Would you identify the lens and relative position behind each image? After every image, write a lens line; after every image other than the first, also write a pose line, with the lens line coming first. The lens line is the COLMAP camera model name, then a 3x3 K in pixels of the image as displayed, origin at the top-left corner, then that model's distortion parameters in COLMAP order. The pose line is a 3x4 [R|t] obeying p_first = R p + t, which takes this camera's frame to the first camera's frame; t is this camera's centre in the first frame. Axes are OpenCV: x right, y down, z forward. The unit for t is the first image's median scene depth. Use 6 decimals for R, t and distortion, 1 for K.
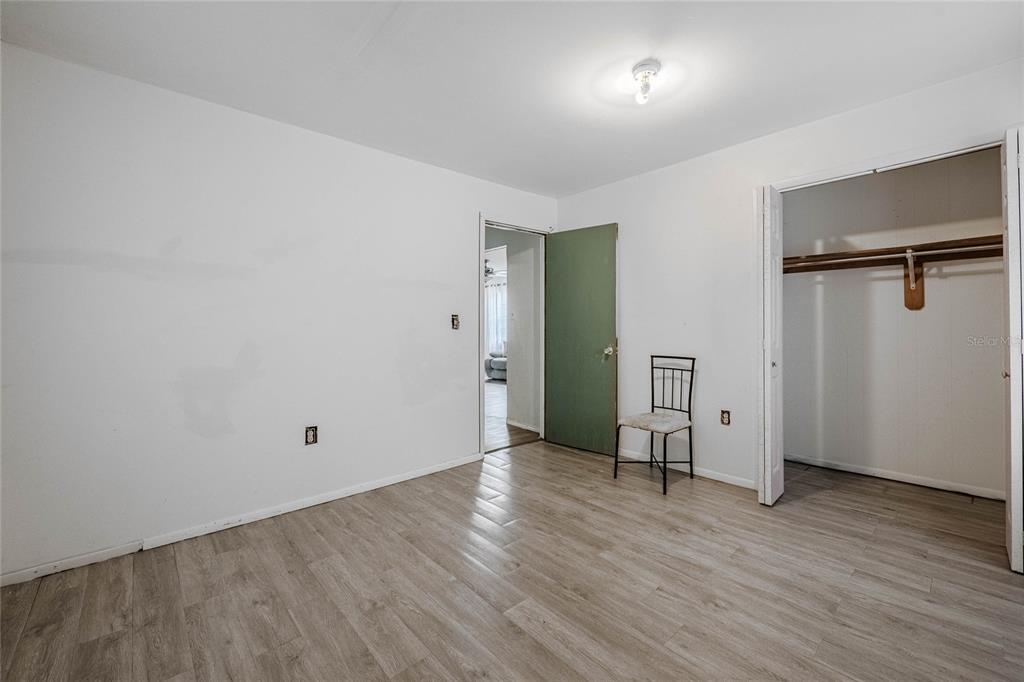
lens RADIAL K [[416.8, 0, 511.9], [0, 416.8, 333.7], [0, 0, 1]] dist [-0.024560, -0.001343]
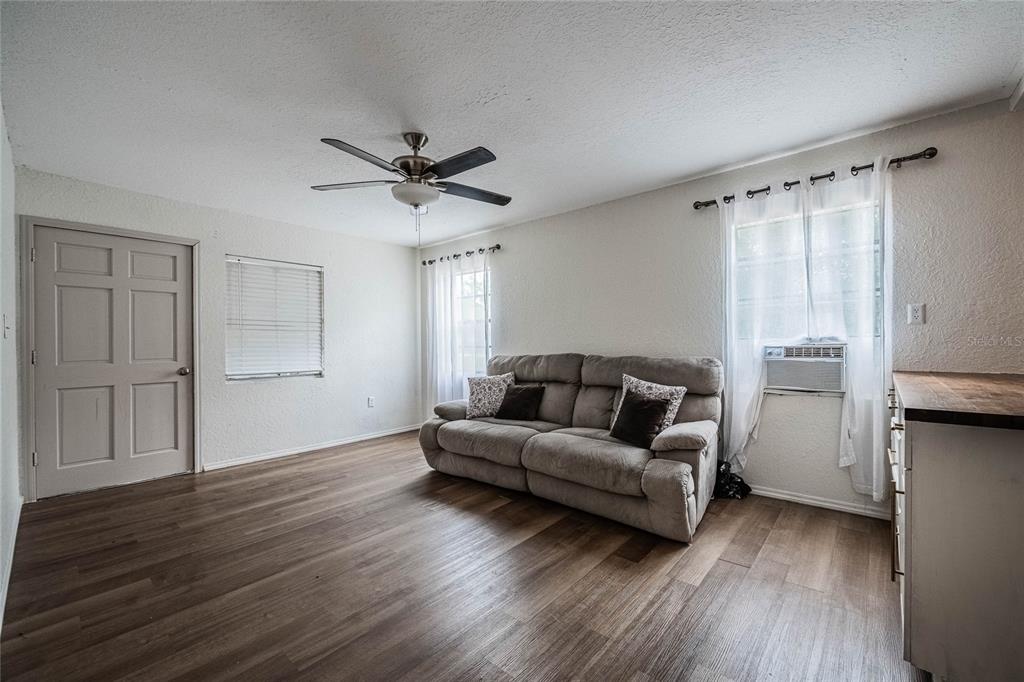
lens RADIAL K [[416.8, 0, 516.4], [0, 416.8, 338.9], [0, 0, 1]] dist [-0.024560, -0.001343]
pose [[0.993209, -0.001446, 0.116331, -0.021234], [0.003087, 0.999898, -0.013929, -0.014936], [-0.116299, 0.014194, 0.993113, 0.583004]]
